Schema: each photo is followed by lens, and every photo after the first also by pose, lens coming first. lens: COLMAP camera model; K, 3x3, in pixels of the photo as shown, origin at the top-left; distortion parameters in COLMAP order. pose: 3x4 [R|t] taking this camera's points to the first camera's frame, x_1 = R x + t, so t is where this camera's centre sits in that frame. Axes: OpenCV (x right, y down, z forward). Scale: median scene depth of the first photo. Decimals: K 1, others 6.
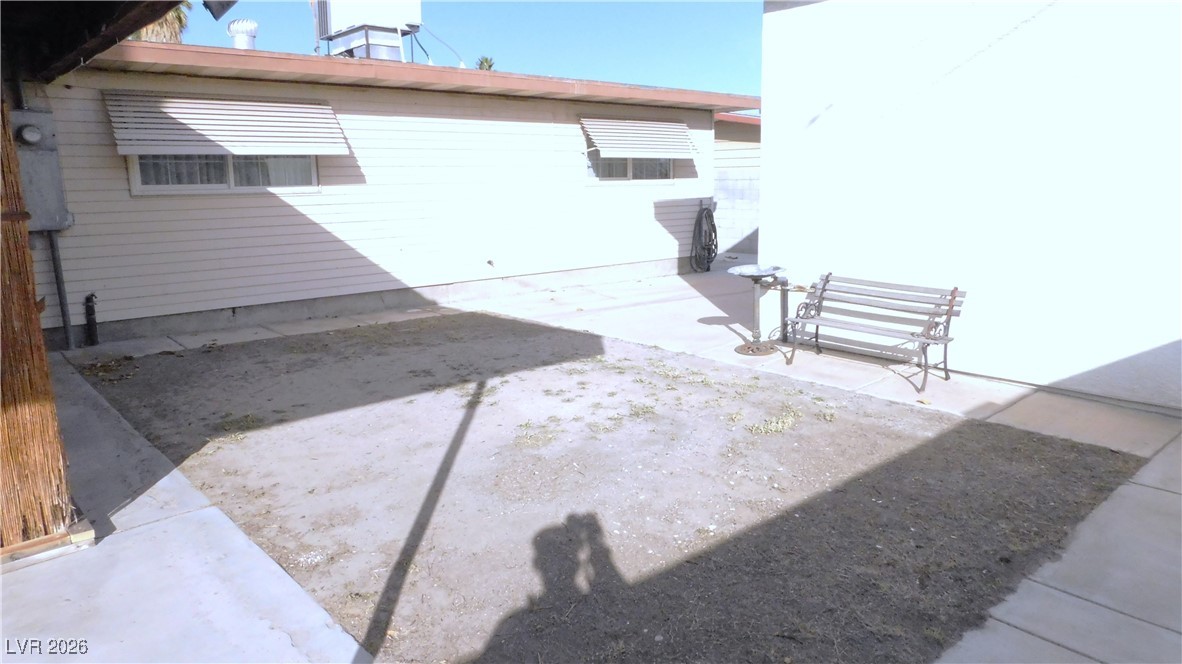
lens RADIAL K [[777.3, 0, 586.0], [0, 777.3, 331.9], [0, 0, 1]] dist [-0.050312, 0.018284]
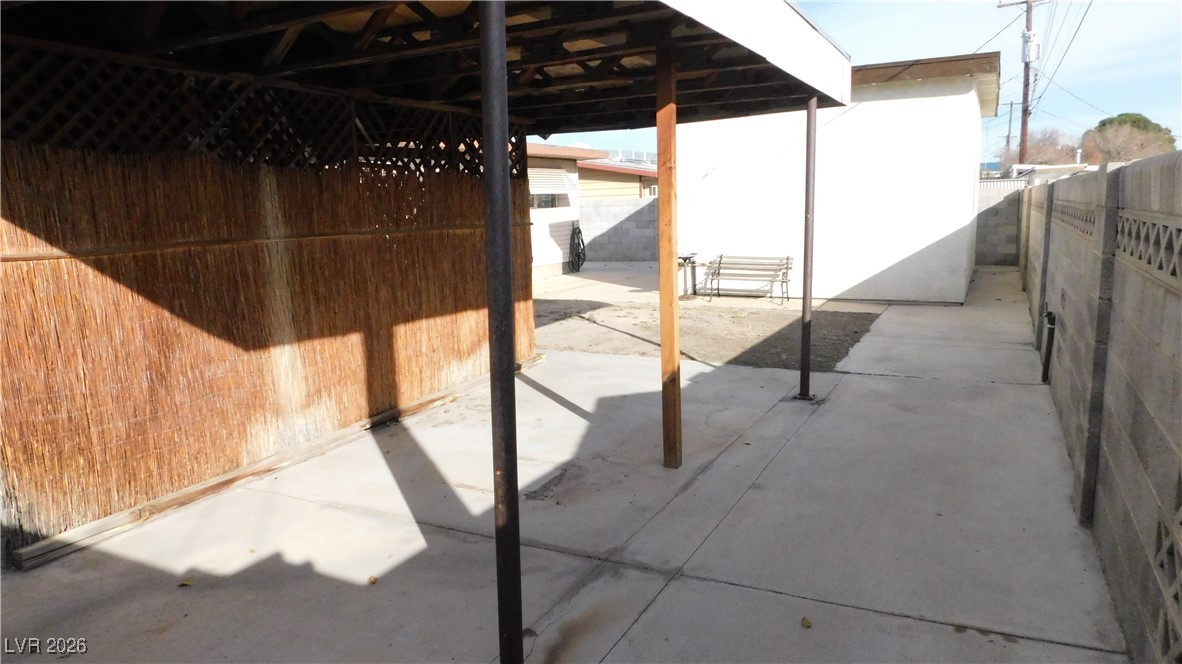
lens RADIAL K [[777.3, 0, 594.2], [0, 777.3, 331.5], [0, 0, 1]] dist [-0.050312, 0.018284]
pose [[0.929156, -0.076699, 0.361645, -0.380880], [0.089581, 0.995799, -0.018961, 0.067400], [-0.358672, 0.050014, 0.932123, -0.368028]]
